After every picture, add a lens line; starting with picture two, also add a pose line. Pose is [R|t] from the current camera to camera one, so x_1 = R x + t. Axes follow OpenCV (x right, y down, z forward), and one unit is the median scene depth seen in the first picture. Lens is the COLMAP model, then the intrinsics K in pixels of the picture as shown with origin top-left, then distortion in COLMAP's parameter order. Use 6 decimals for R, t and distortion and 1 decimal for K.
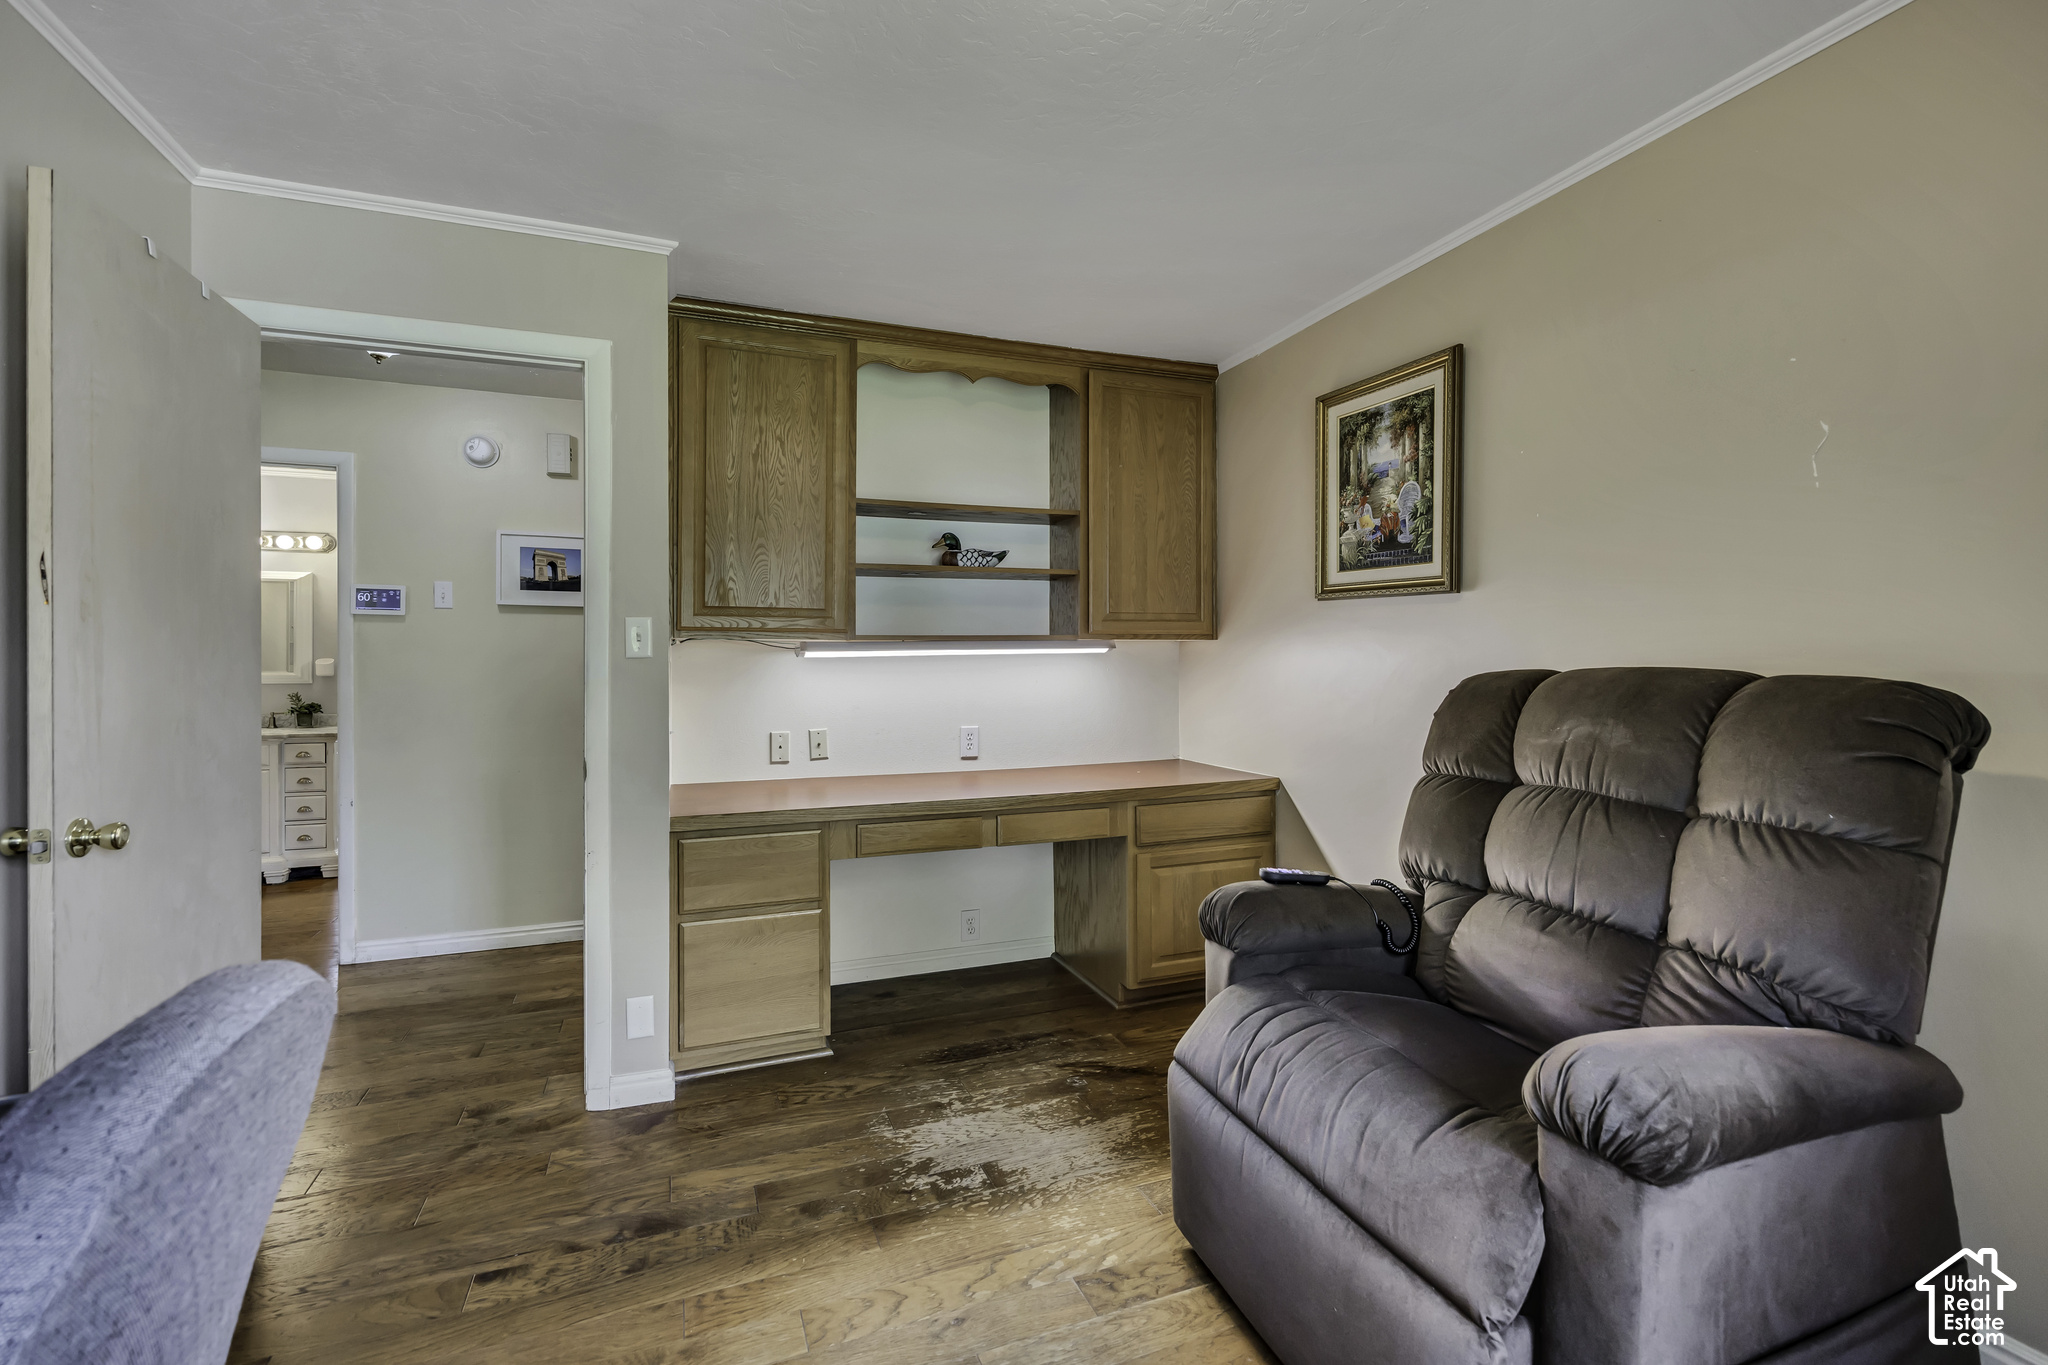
lens RADIAL K [[901.5, 0, 1023.6], [0, 901.5, 661.6], [0, 0, 1]] dist [-0.007348, 0.002258]
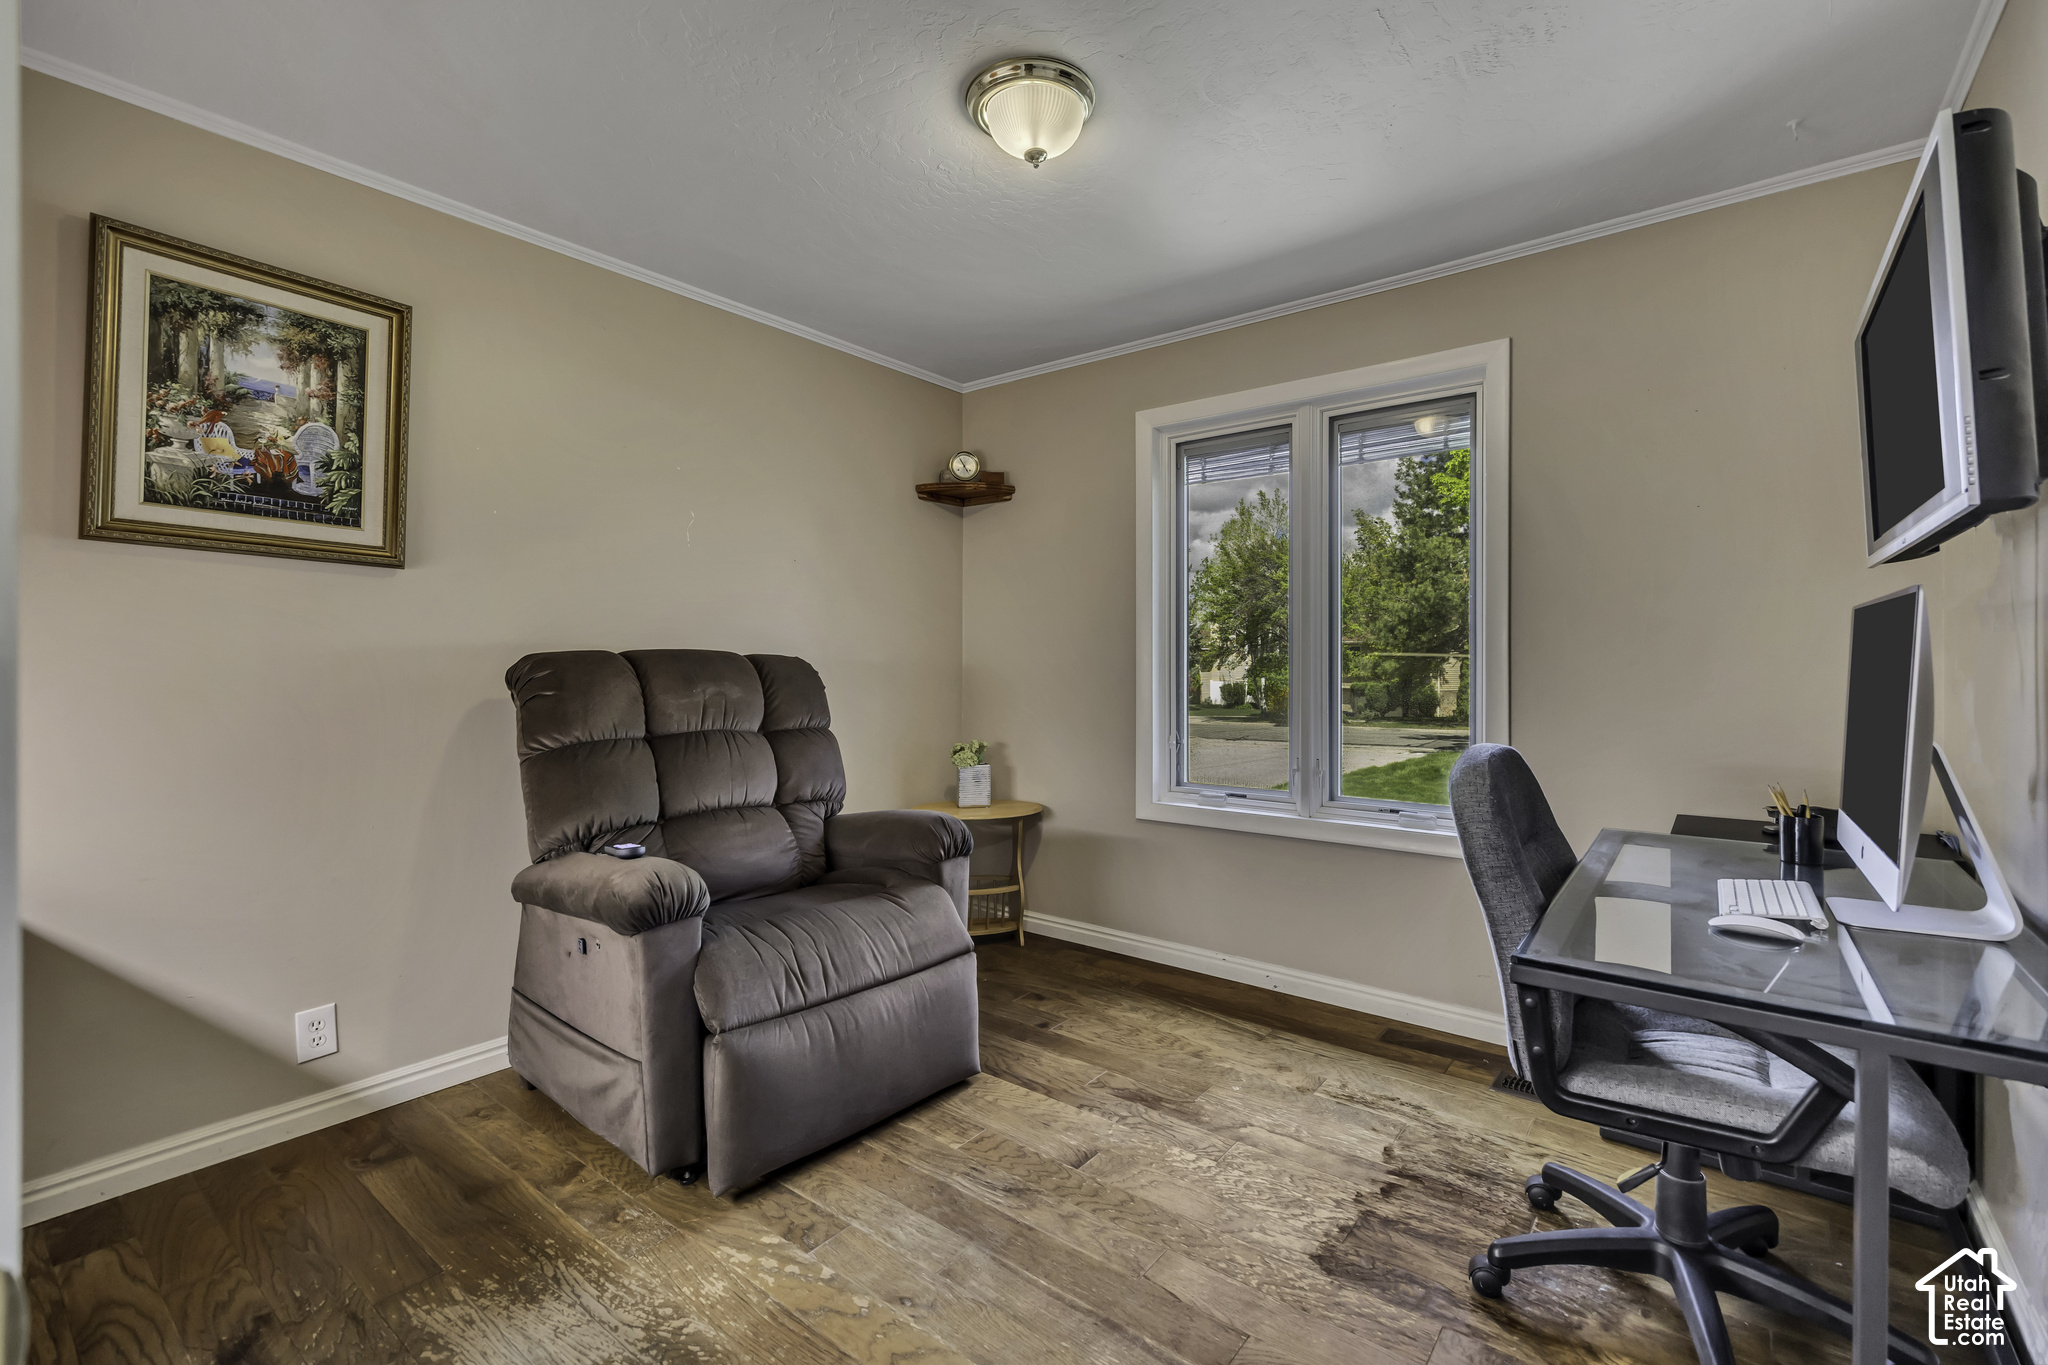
lens RADIAL K [[901.5, 0, 1022.5], [0, 901.5, 677.6], [0, 0, 1]] dist [-0.007348, 0.002258]
pose [[-0.505995, -0.006110, 0.862515, -0.602373], [0.003500, 0.999952, 0.009137, 0.028024], [-0.862529, 0.007643, -0.505950, 0.850125]]
